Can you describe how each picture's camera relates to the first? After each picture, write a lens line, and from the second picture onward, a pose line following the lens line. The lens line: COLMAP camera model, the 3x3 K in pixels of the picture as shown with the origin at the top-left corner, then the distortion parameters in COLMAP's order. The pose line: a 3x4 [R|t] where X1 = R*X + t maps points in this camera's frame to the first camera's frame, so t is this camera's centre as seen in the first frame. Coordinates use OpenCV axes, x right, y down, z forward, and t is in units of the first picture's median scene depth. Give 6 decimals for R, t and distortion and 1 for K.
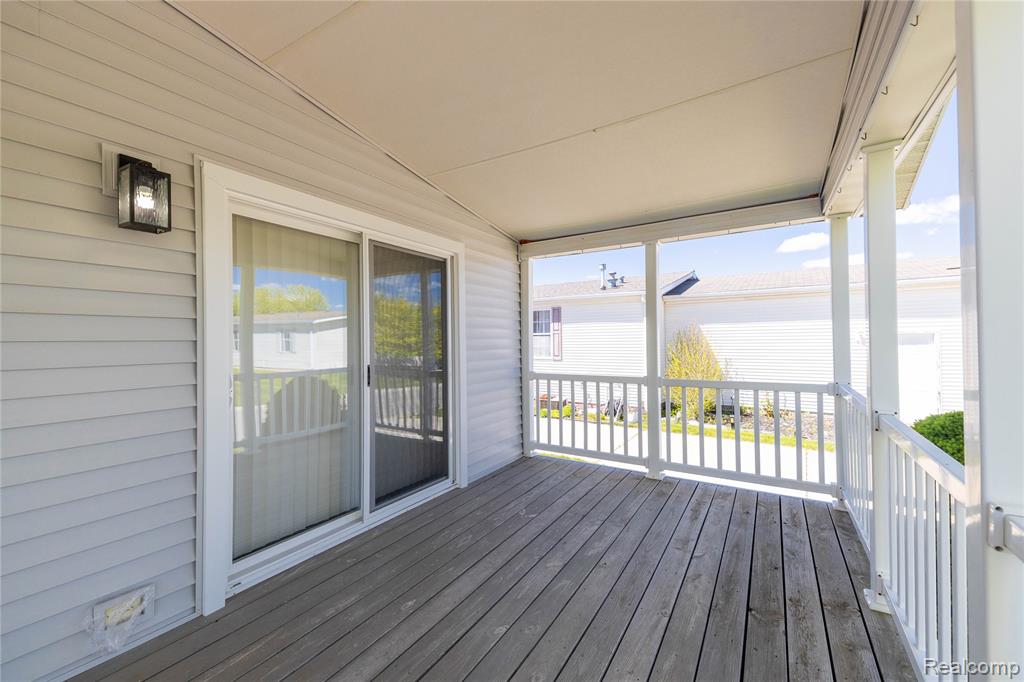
lens RADIAL K [[415.7, 0, 511.7], [0, 415.7, 340.0], [0, 0, 1]] dist [0.041461, -0.013753]
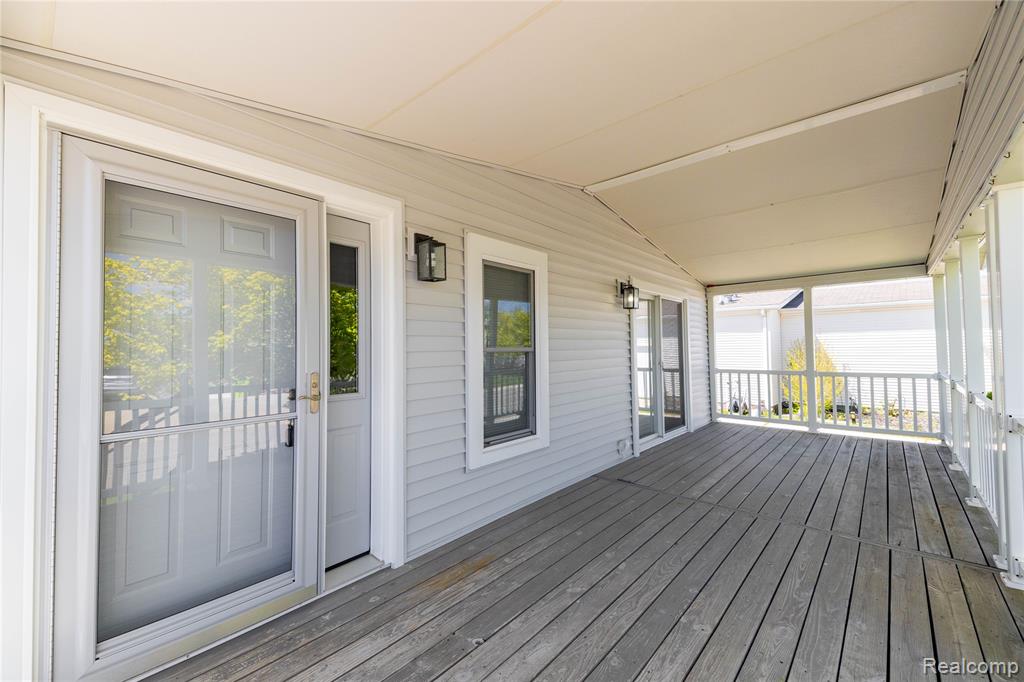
lens RADIAL K [[415.7, 0, 509.7], [0, 415.7, 340.9], [0, 0, 1]] dist [0.041461, -0.013753]
pose [[0.985579, -0.005883, -0.169113, -0.532648], [0.002706, 0.999816, -0.019014, 0.001446], [0.169193, 0.018282, 0.985413, -0.814663]]
